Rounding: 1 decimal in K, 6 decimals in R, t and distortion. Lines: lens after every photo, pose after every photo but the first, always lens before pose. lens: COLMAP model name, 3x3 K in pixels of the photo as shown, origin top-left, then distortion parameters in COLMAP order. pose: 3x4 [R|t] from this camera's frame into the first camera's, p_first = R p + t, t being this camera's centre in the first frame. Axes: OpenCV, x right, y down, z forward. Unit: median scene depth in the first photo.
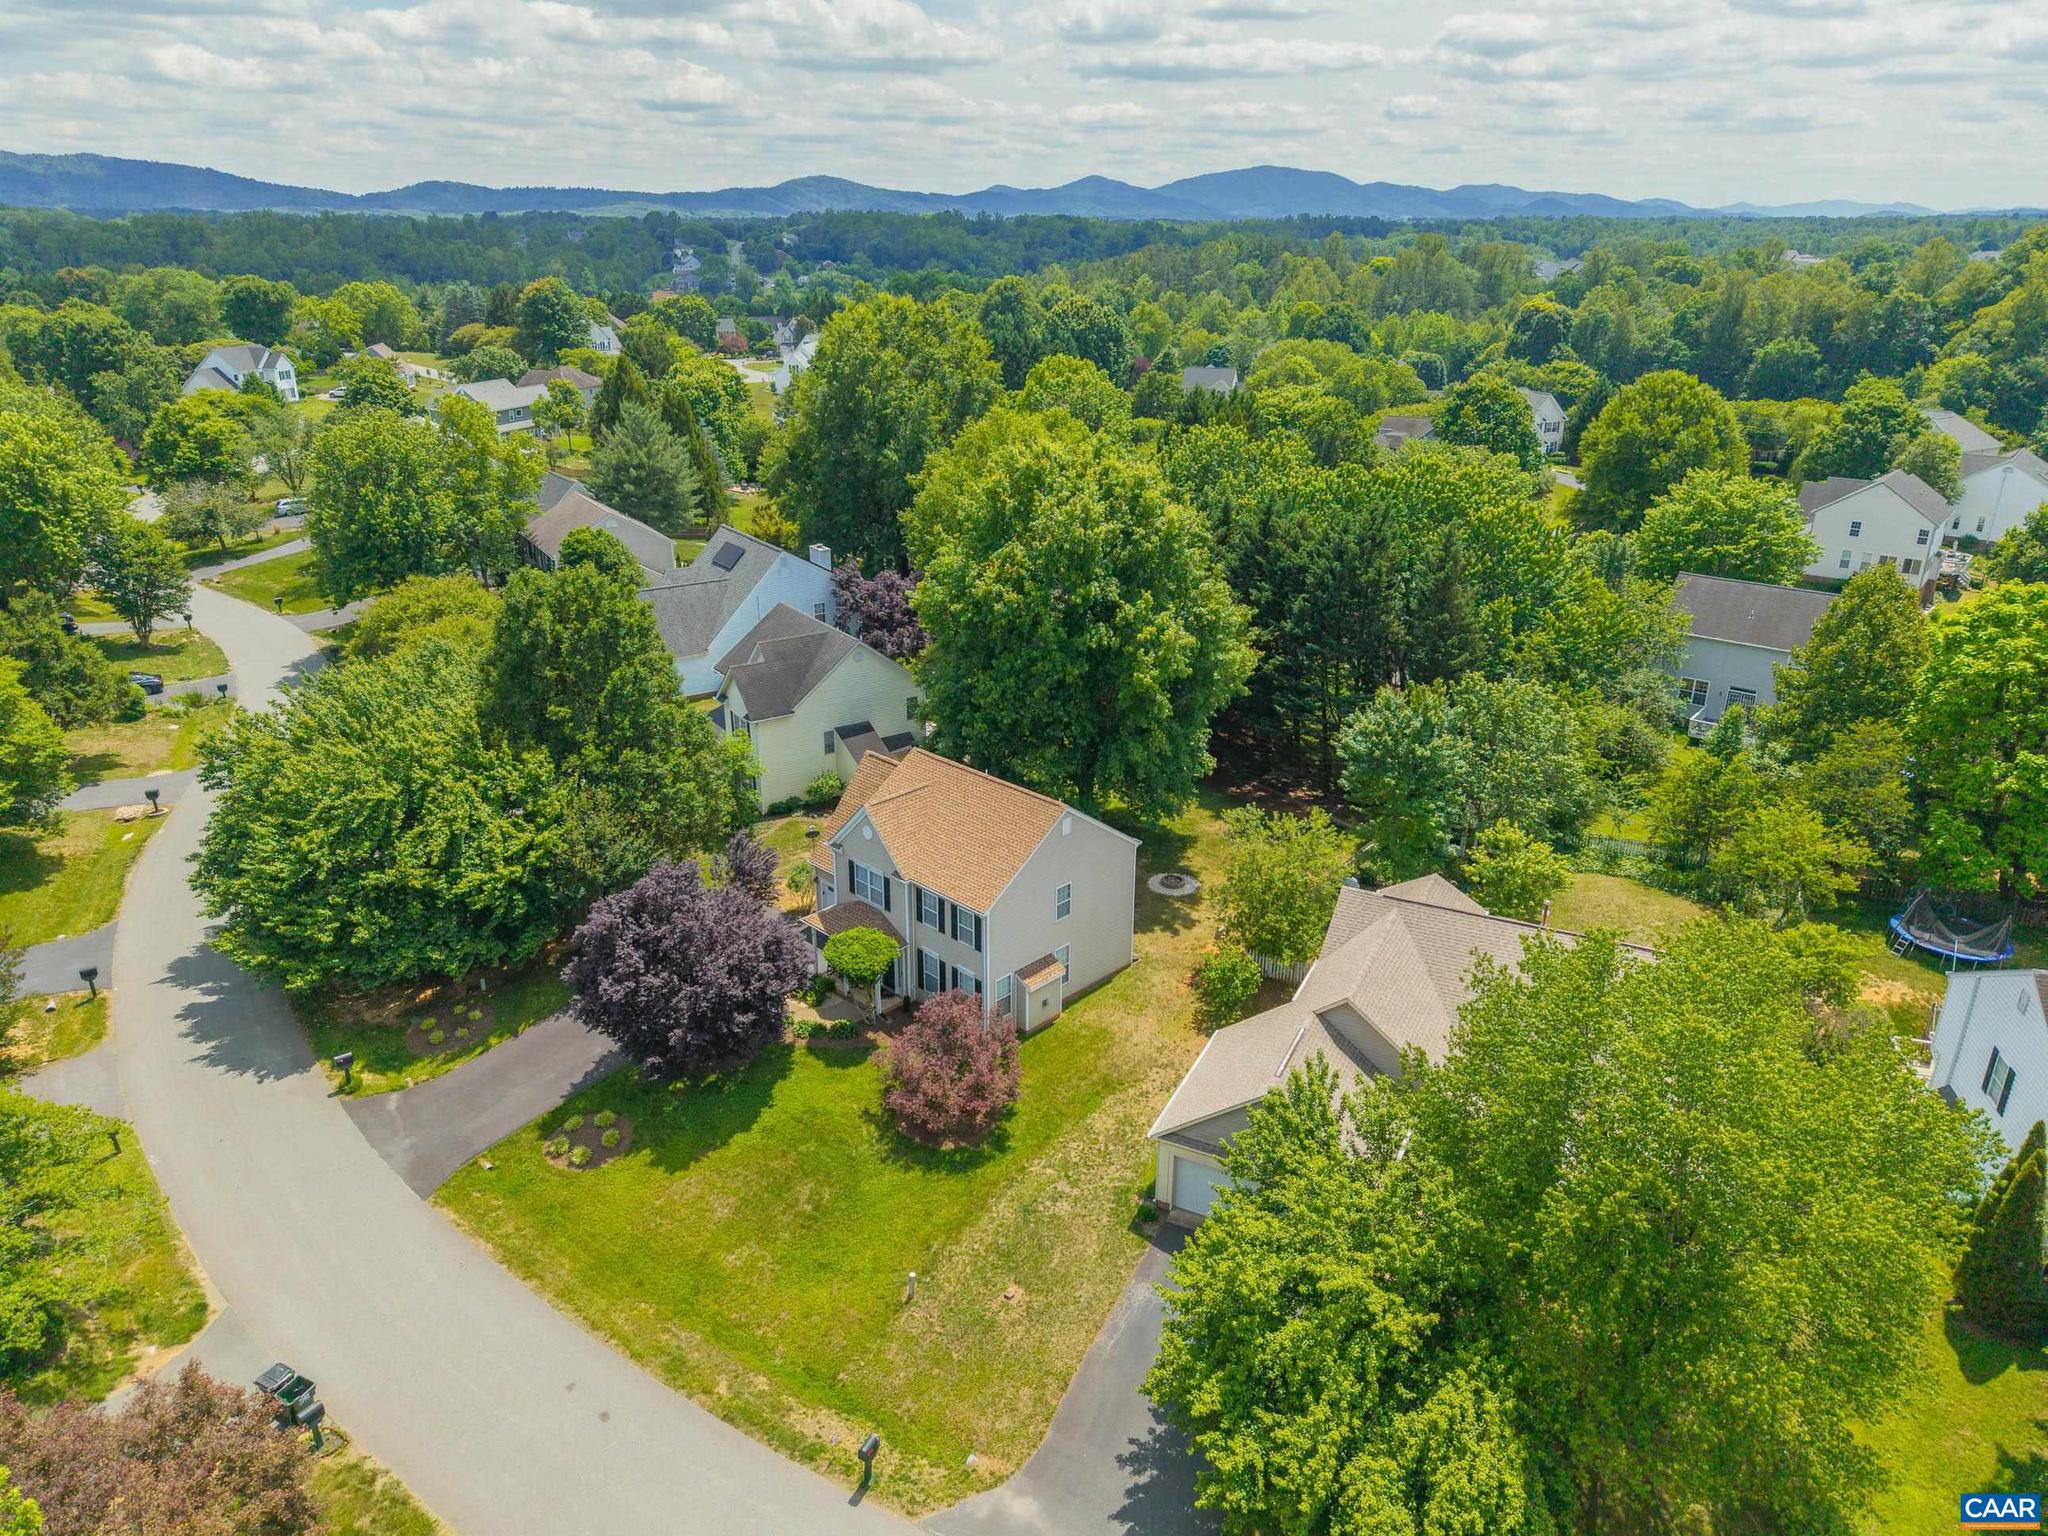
lens RADIAL K [[1370.5, 0, 1020.1], [0, 1370.5, 766.8], [0, 0, 1]] dist [0.016512, -0.011136]
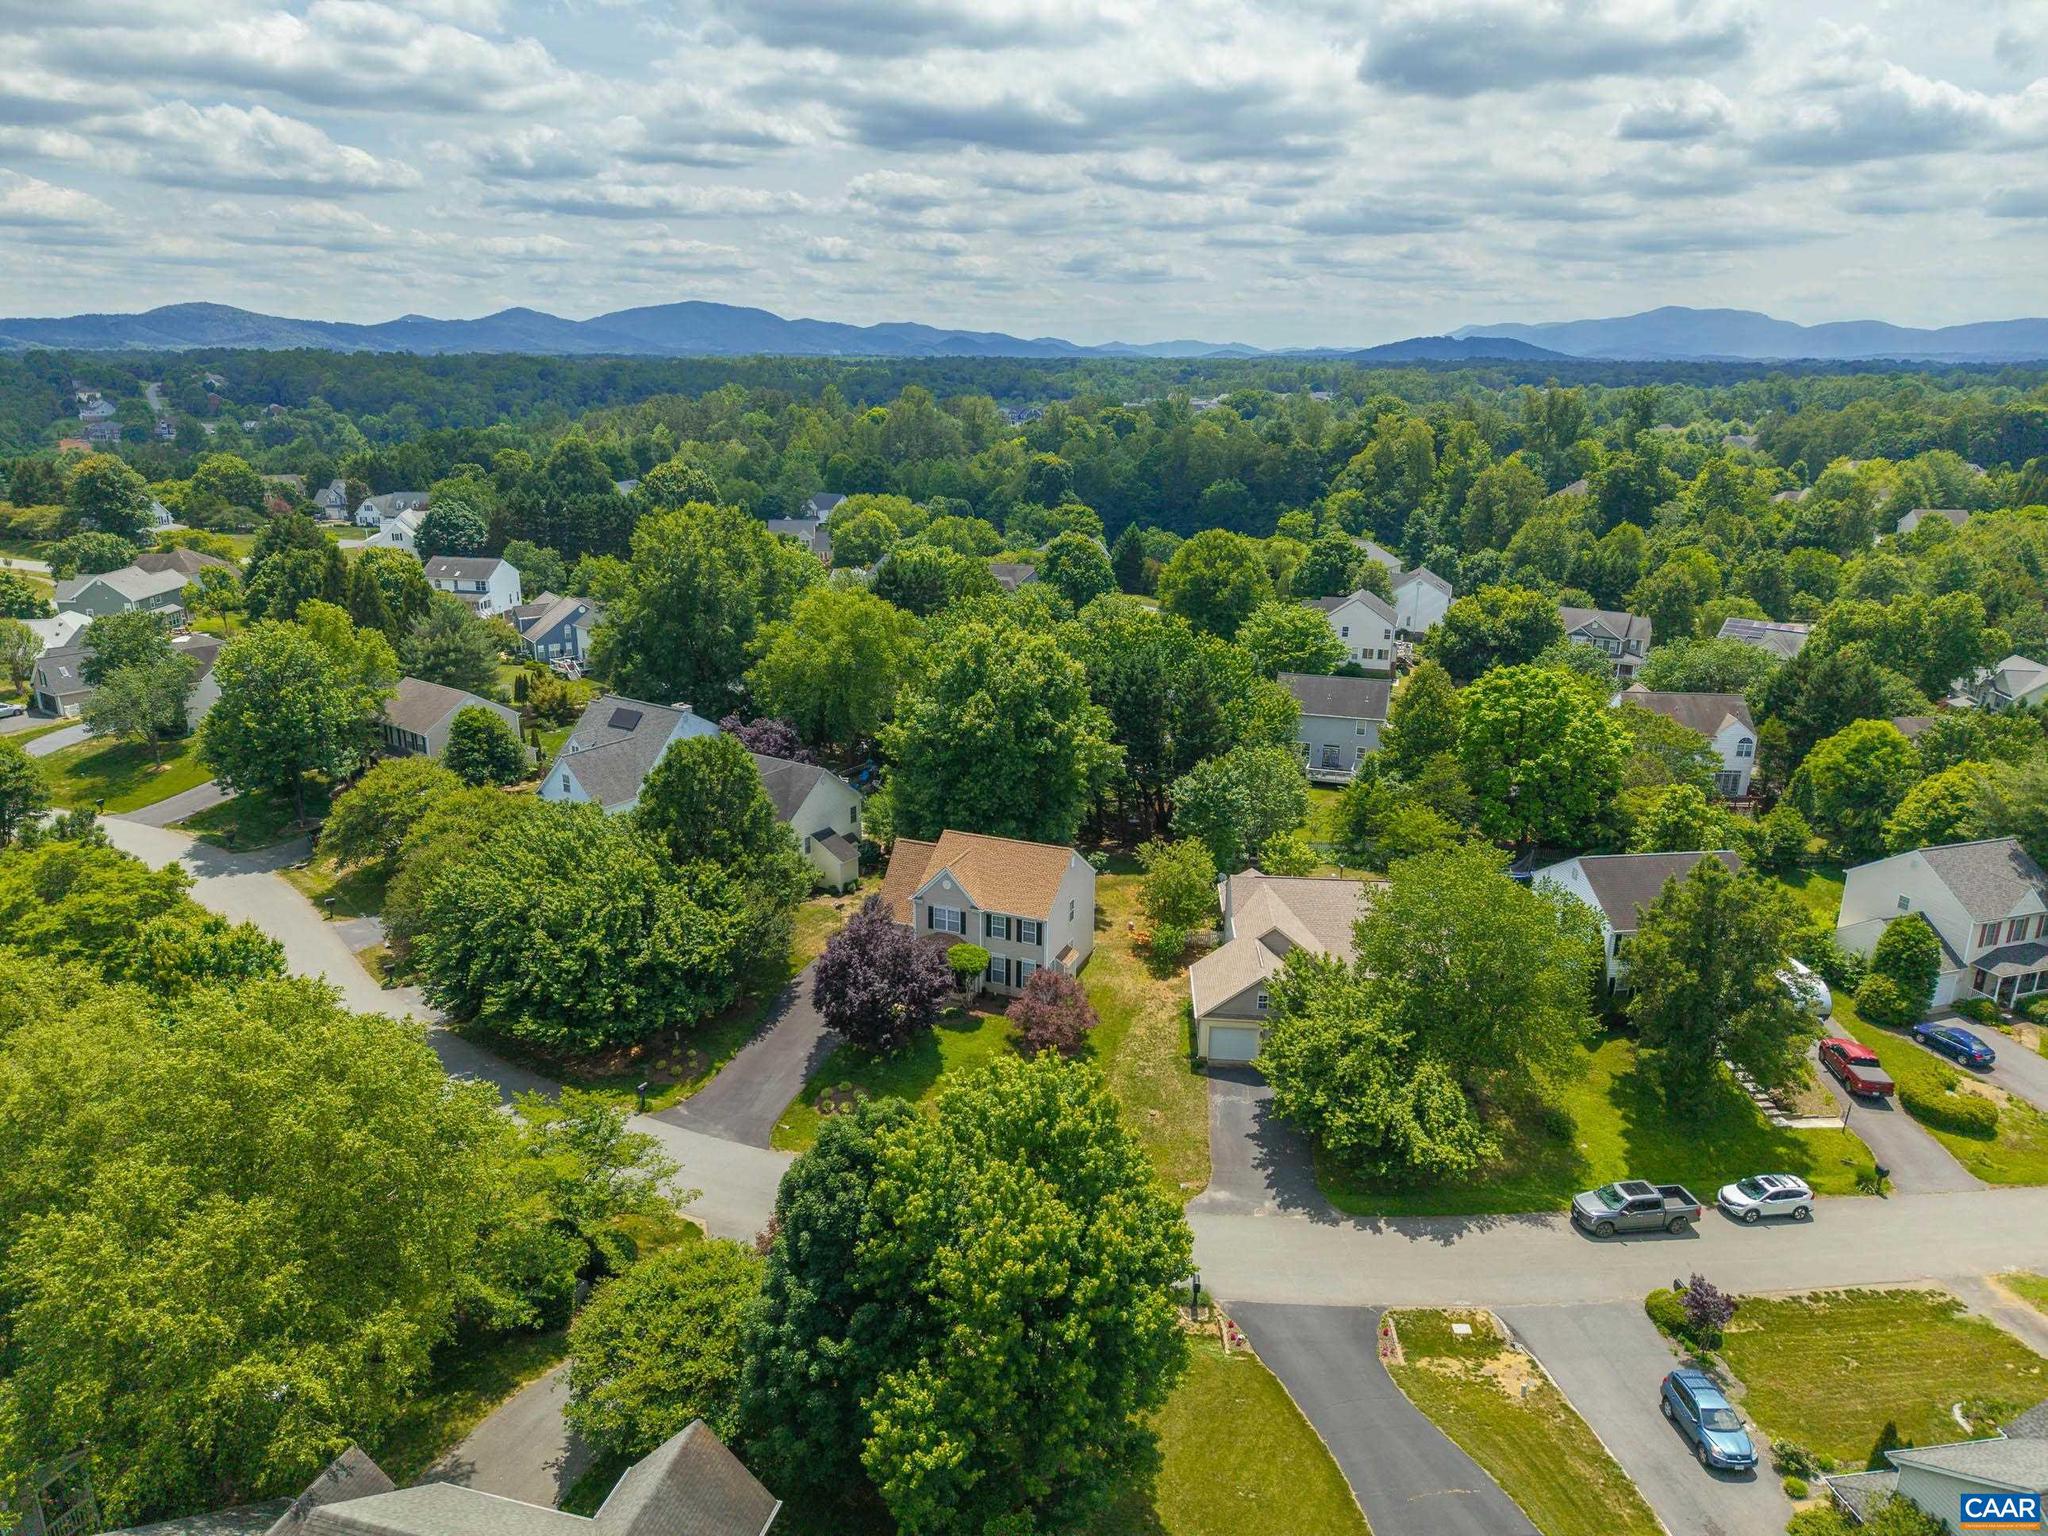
lens RADIAL K [[1371.2, 0, 1022.9], [0, 1371.2, 763.9], [0, 0, 1]] dist [0.019855, -0.010513]
pose [[0.925524, -0.102149, 0.364652, -0.524638], [0.133606, 0.989091, -0.062035, 0.018331], [-0.354337, 0.106135, 0.929075, -0.432832]]
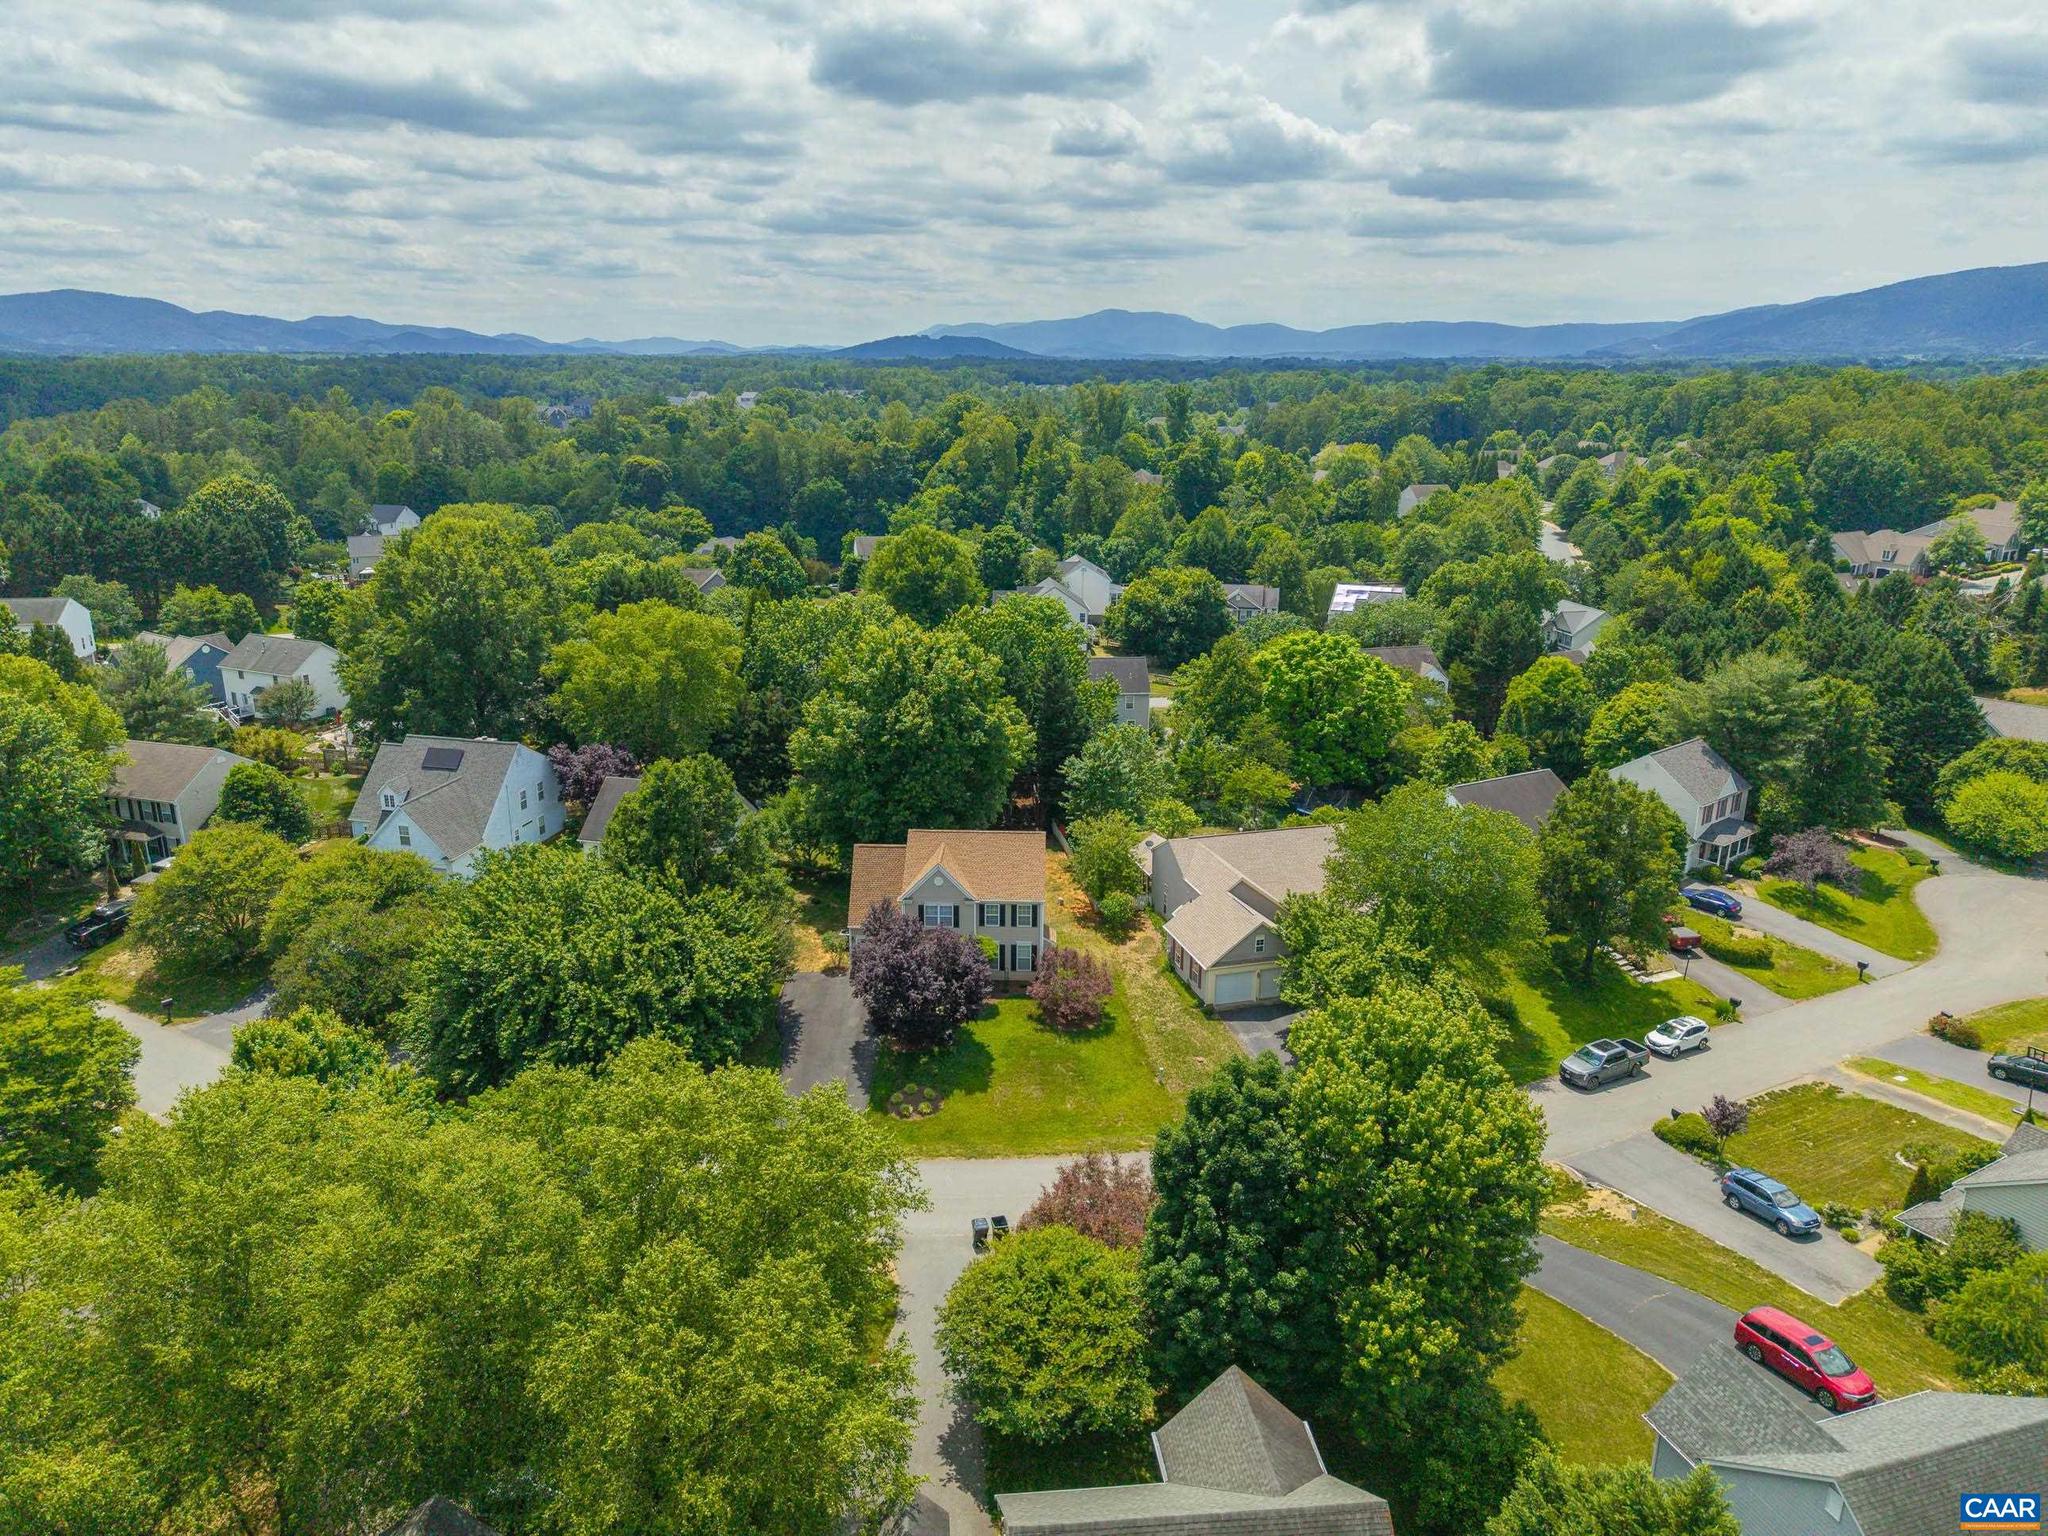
lens RADIAL K [[1370.5, 0, 1020.1], [0, 1370.5, 766.8], [0, 0, 1]] dist [0.016512, -0.011136]
pose [[0.734205, -0.191211, 0.651445, -0.938270], [0.245912, 0.969264, 0.007344, -0.061040], [-0.632827, 0.154806, 0.758660, -0.243415]]
